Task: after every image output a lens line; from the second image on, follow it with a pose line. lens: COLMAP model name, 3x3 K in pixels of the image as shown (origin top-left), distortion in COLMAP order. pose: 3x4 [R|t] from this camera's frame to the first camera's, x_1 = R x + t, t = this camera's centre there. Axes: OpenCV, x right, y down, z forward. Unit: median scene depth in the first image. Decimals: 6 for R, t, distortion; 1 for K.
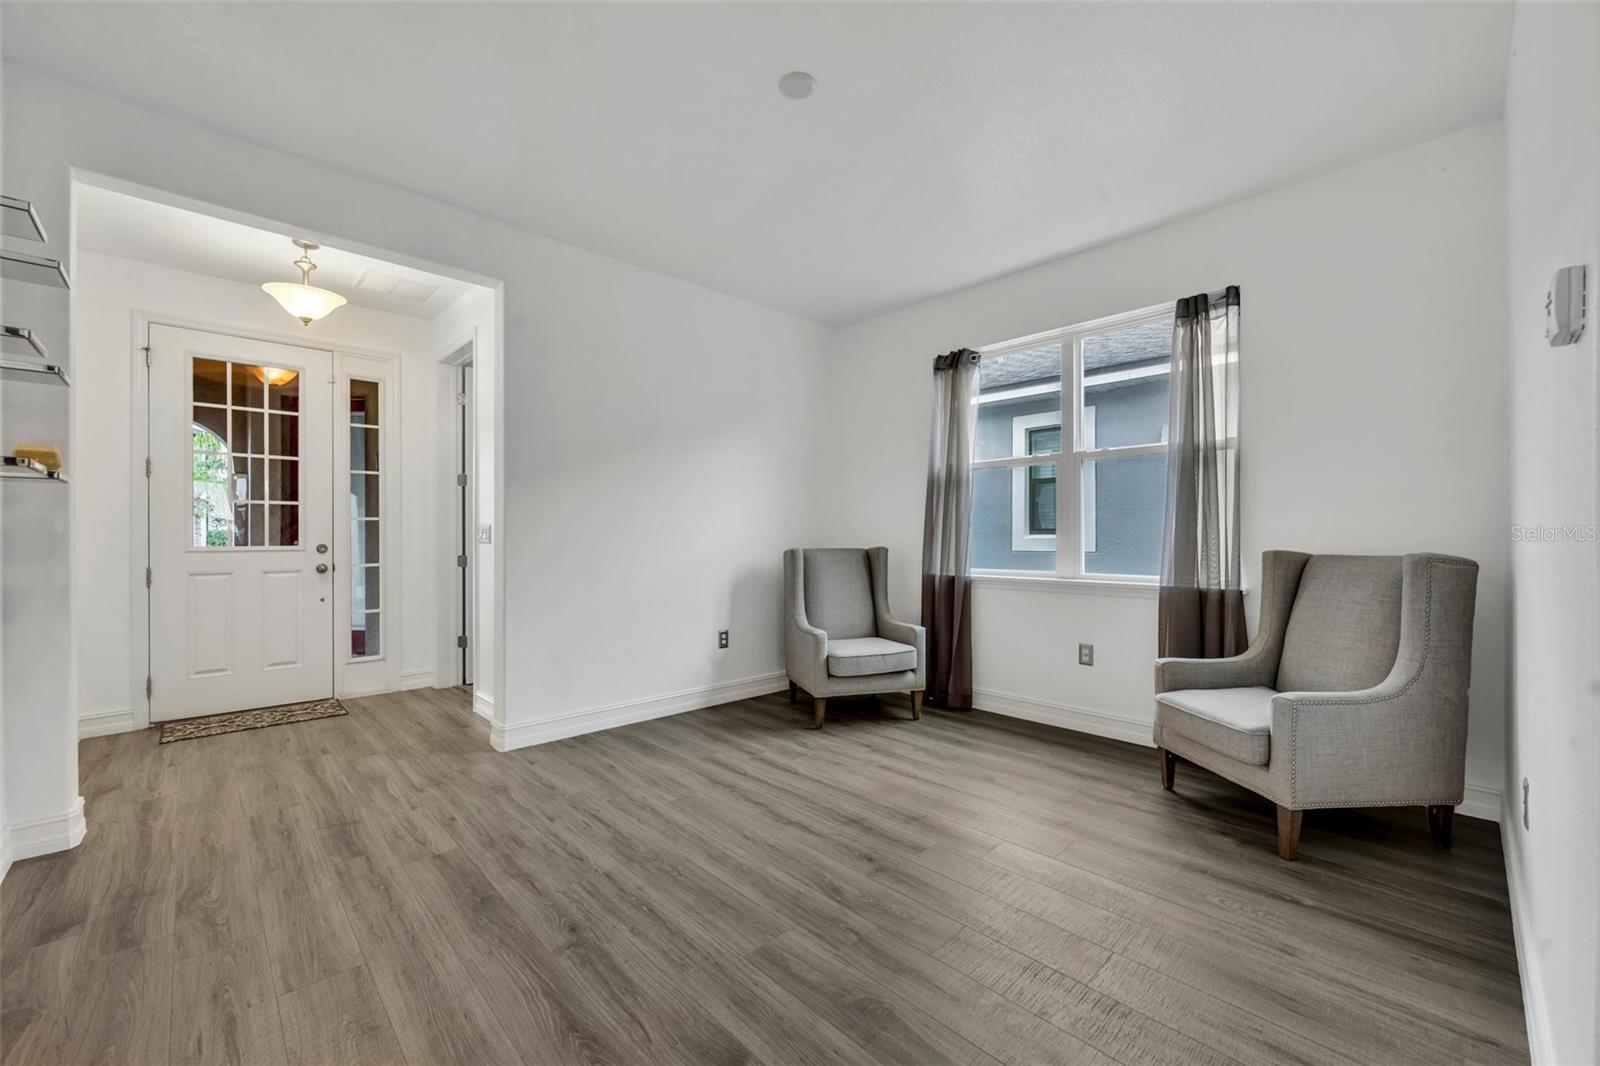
lens RADIAL K [[641.9, 0, 807.9], [0, 641.9, 533.9], [0, 0, 1]] dist [-0.003146, 0.001231]
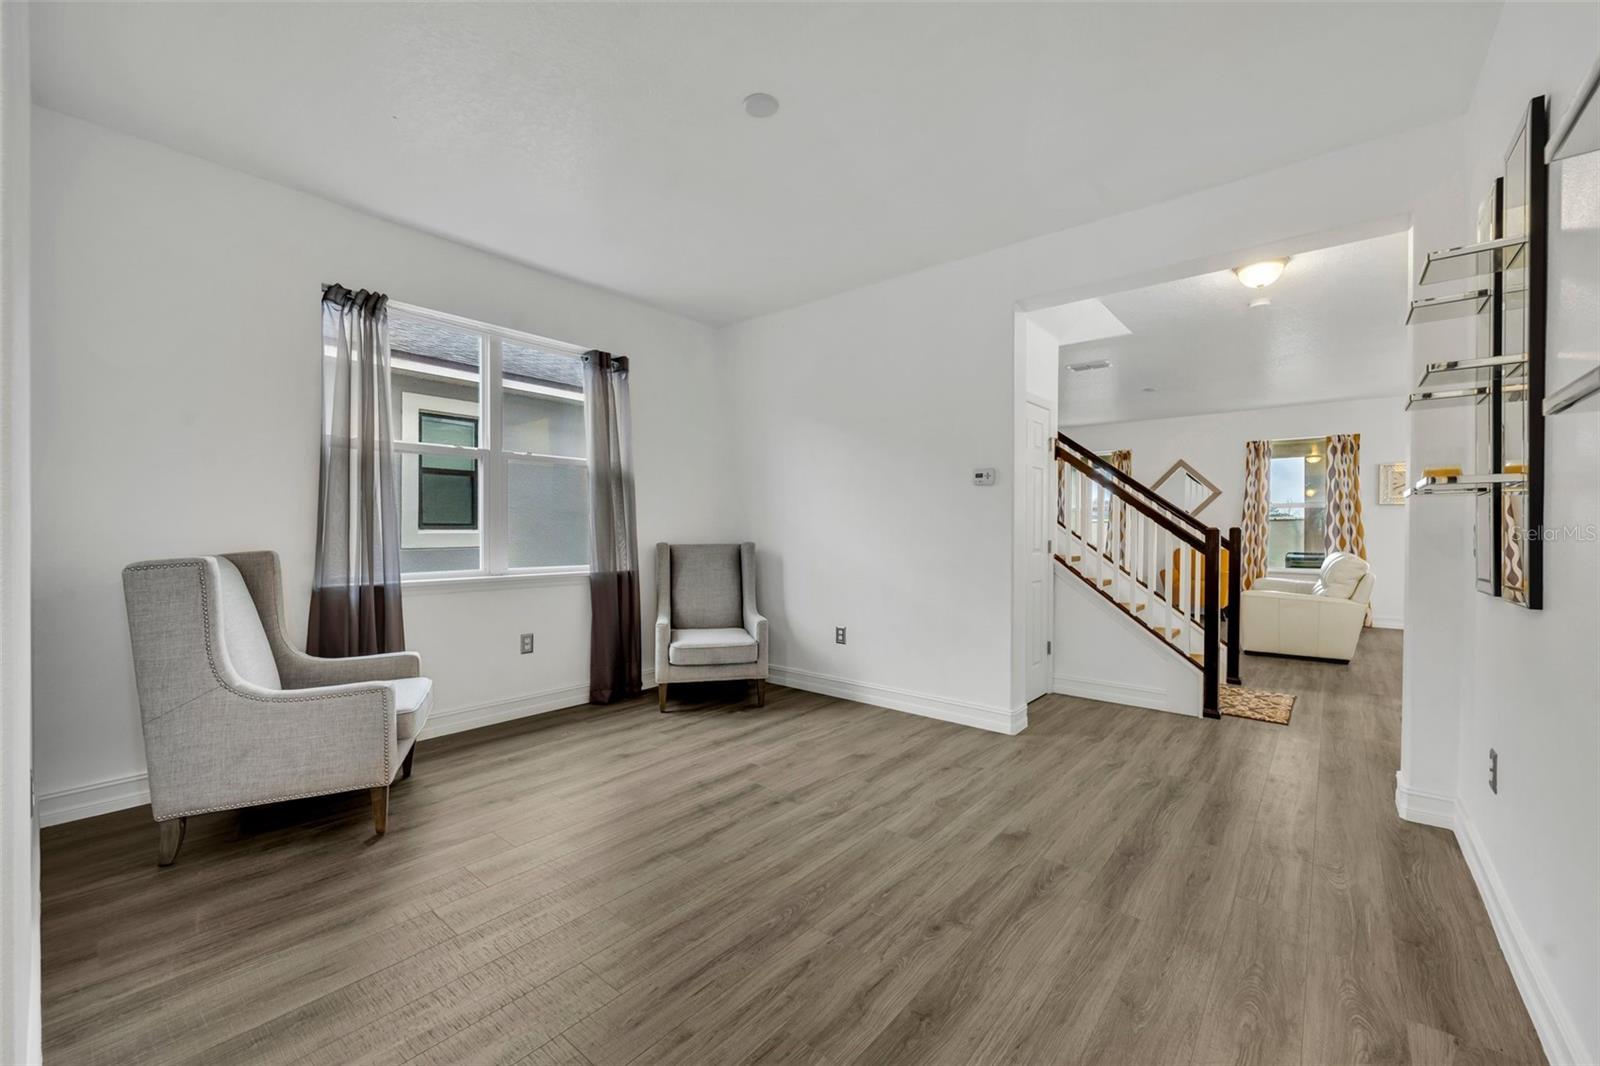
lens RADIAL K [[641.9, 0, 787.7], [0, 641.9, 539.0], [0, 0, 1]] dist [-0.003146, 0.001231]
pose [[-0.099816, -0.012407, 0.994929, -0.935412], [-0.005746, 0.999913, 0.011893, -0.003934], [-0.994989, -0.004530, -0.099878, 0.933473]]
